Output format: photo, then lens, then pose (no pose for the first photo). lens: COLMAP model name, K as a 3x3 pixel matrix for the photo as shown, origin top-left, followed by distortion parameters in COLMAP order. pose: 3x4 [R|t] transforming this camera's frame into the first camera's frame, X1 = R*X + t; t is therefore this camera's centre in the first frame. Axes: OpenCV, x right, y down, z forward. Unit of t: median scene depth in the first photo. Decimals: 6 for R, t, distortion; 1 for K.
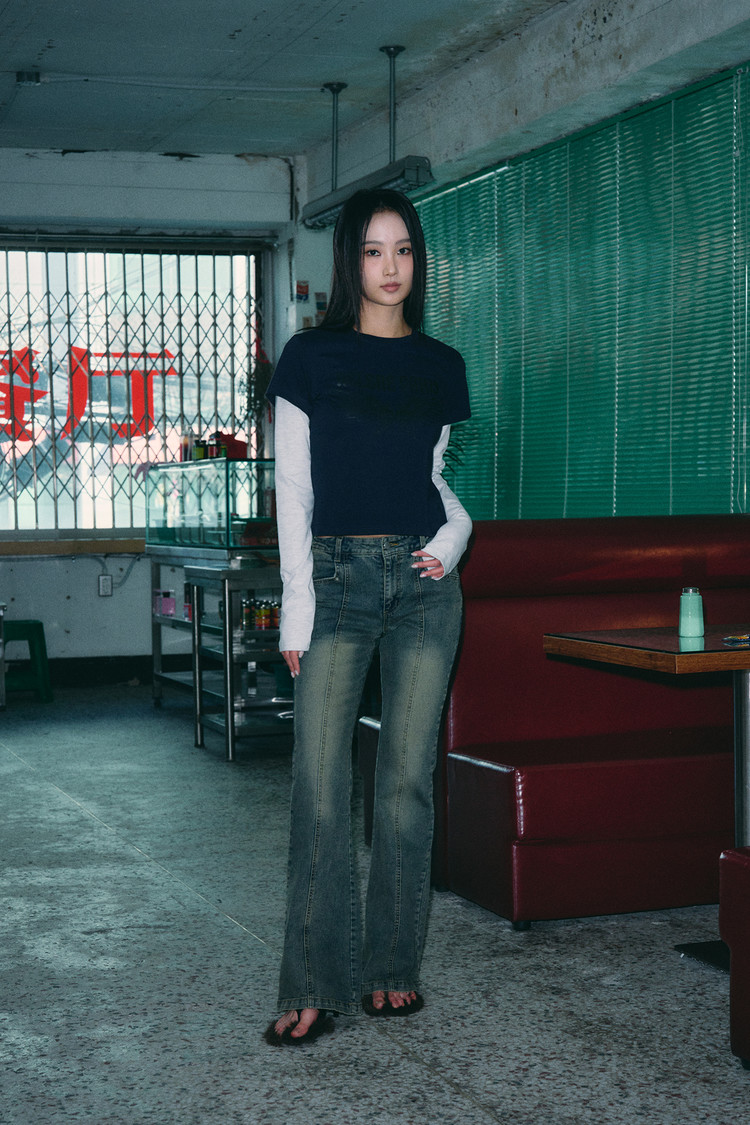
lens RADIAL K [[1873.2, 0, 364.9], [0, 1873.2, 575.9], [0, 0, 1]] dist [0.015148, -0.116352]
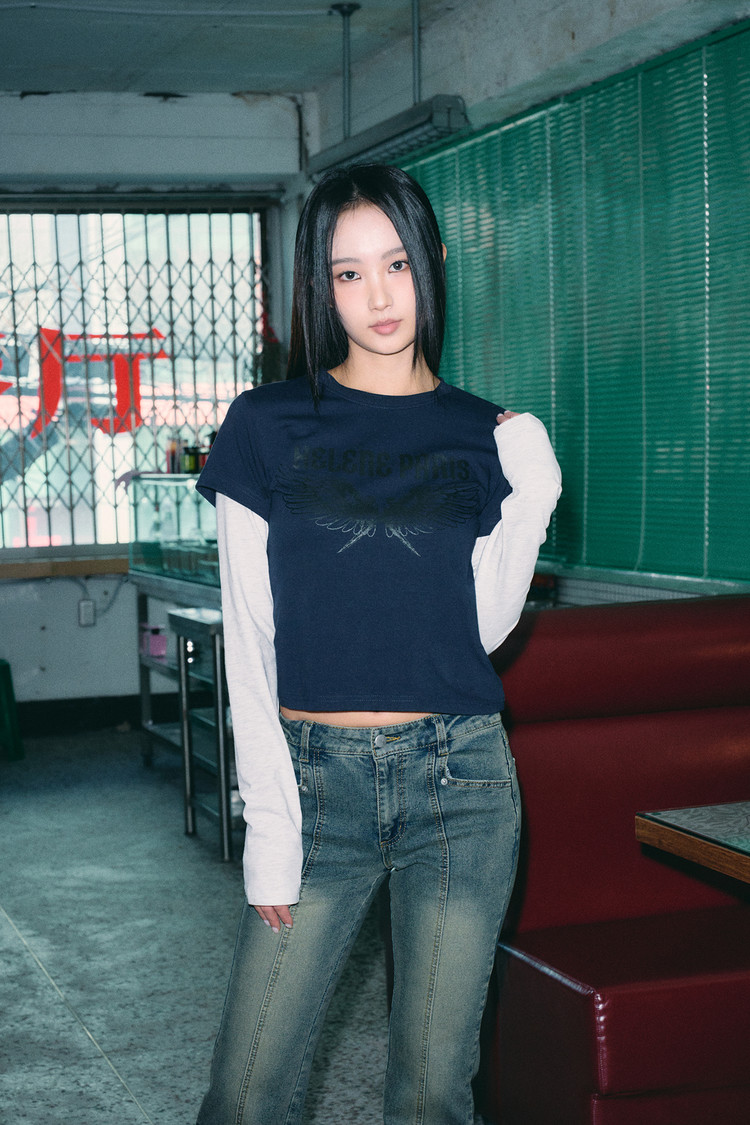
lens RADIAL K [[1985.6, 0, 375.0], [0, 1985.6, 562.5], [0, 0, 1]] dist [0.001628, 0.023797]
pose [[0.999697, -0.016456, -0.018313, 0.007446], [0.016780, 0.999702, 0.017724, -0.035048], [0.018016, -0.018026, 0.999675, 0.132400]]
